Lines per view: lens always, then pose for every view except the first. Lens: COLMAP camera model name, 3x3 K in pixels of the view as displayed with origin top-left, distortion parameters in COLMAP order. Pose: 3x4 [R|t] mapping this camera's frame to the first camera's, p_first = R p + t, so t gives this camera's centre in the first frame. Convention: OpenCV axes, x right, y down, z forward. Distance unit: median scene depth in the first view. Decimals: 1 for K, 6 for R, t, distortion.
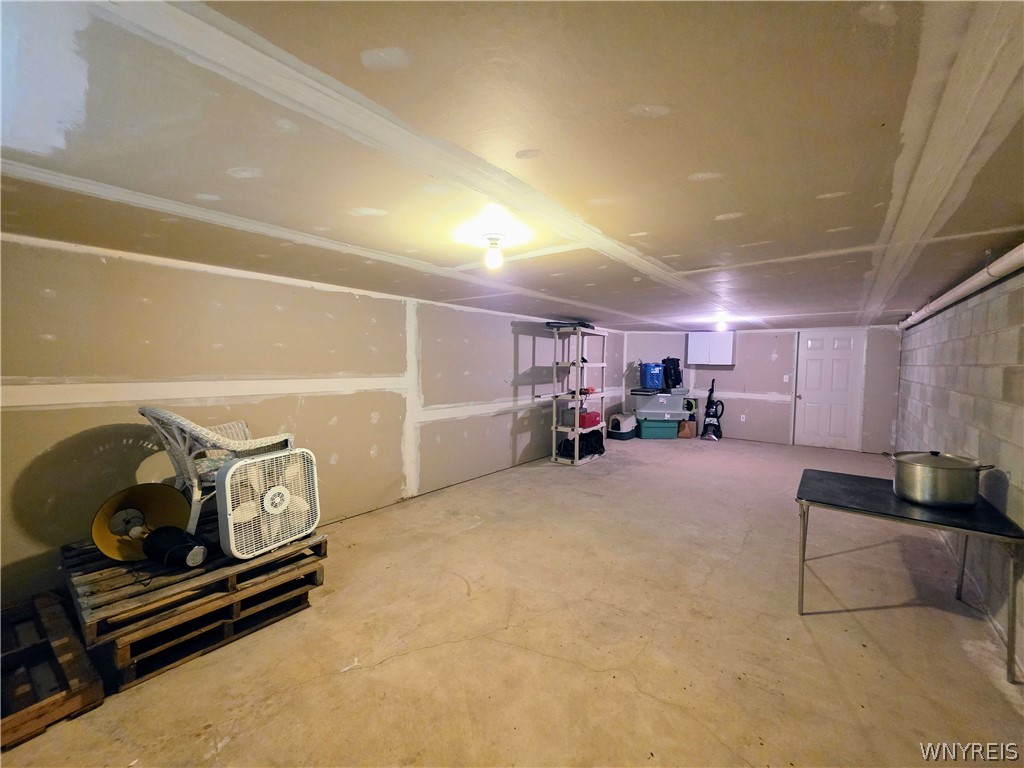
lens RADIAL K [[411.6, 0, 509.1], [0, 411.6, 381.1], [0, 0, 1]] dist [-0.000123, 0.000246]
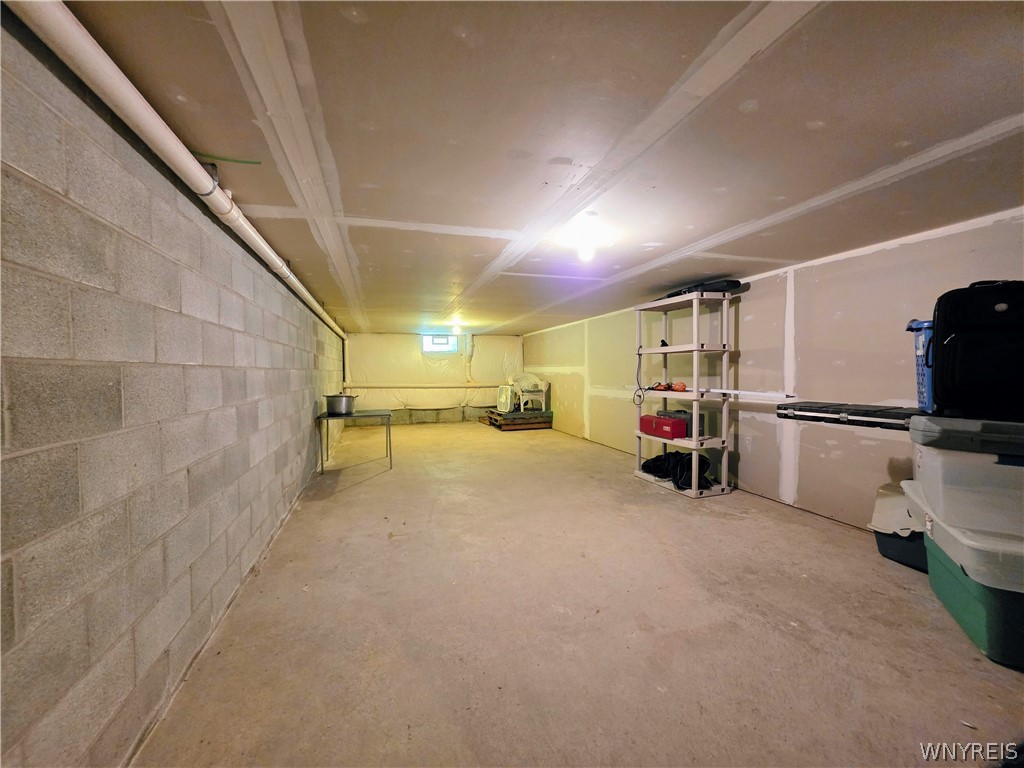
lens RADIAL K [[411.6, 0, 509.1], [0, 411.6, 381.1], [0, 0, 1]] dist [-0.000123, 0.000246]
pose [[-0.556129, 0.013591, -0.830985, 1.288372], [-0.033218, 0.998704, 0.038565, -0.005734], [0.830432, 0.049050, -0.554956, 1.622161]]
